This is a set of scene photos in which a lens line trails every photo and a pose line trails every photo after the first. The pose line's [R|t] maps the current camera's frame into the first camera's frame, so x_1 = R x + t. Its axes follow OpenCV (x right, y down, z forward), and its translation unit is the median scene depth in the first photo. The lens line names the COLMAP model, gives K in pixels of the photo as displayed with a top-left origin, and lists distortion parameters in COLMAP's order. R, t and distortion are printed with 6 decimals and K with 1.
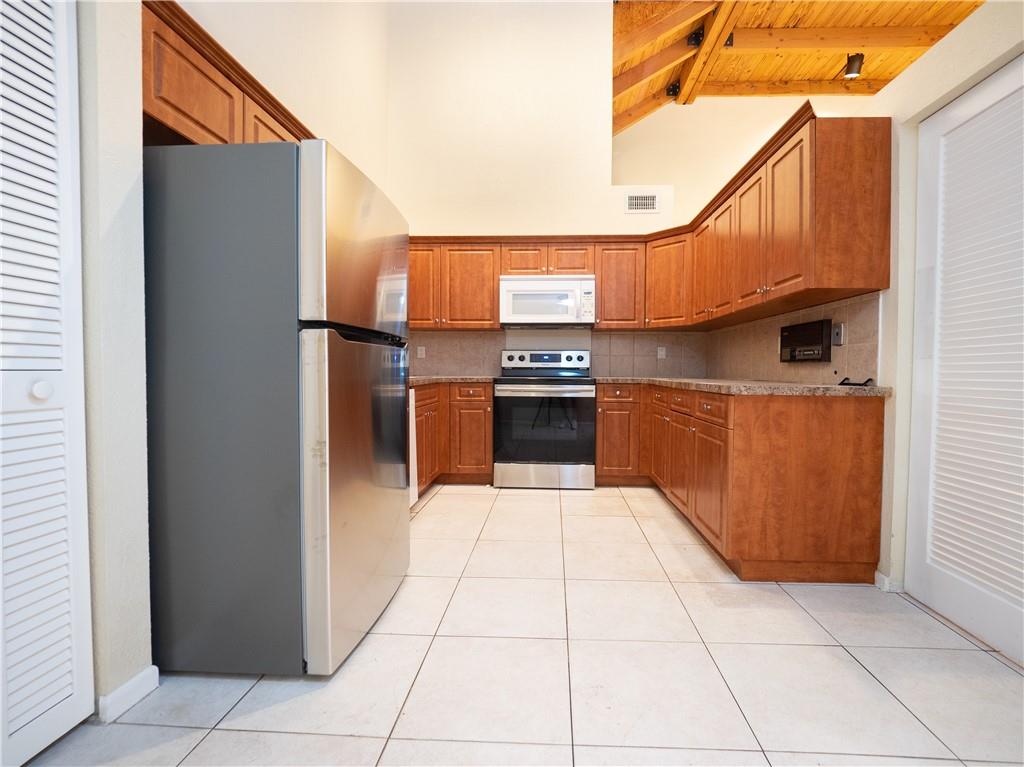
lens RADIAL K [[415.4, 0, 513.2], [0, 415.4, 376.9], [0, 0, 1]] dist [-0.018057, -0.000127]
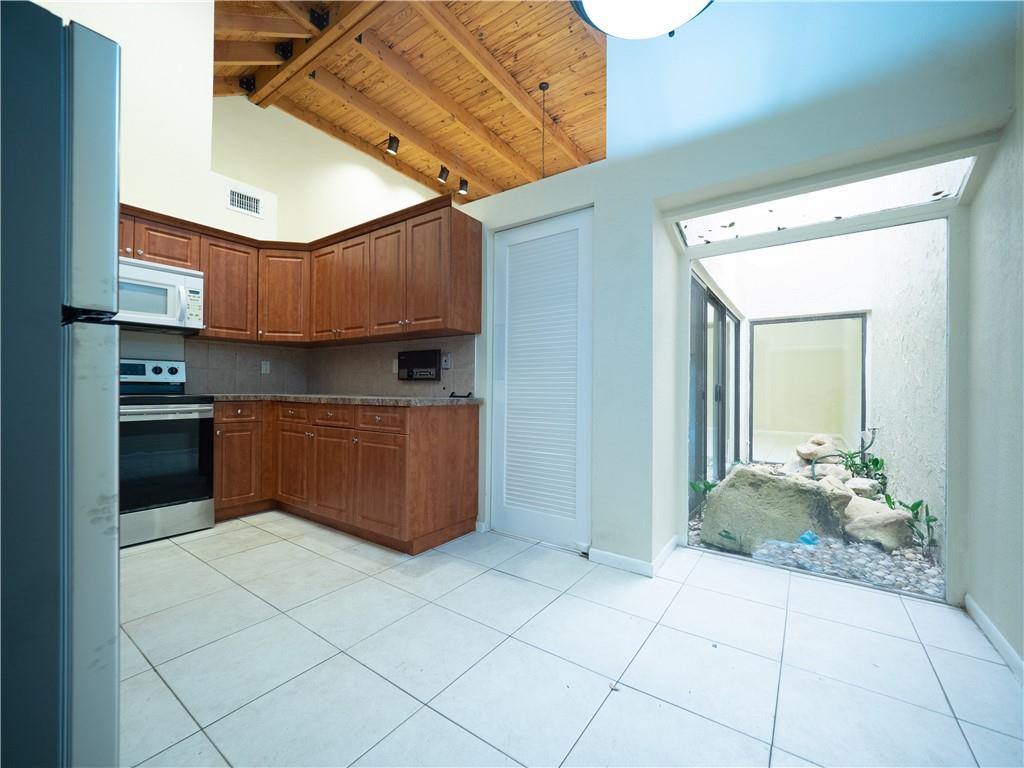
lens RADIAL K [[415.8, 0, 512.0], [0, 415.8, 384.0], [0, 0, 1]] dist [-0.025183, -0.000178]
pose [[0.543532, 0.007309, 0.839357, -0.185116], [0.009555, 0.999843, -0.014894, -0.001720], [-0.839334, 0.016115, 0.543377, 0.033389]]
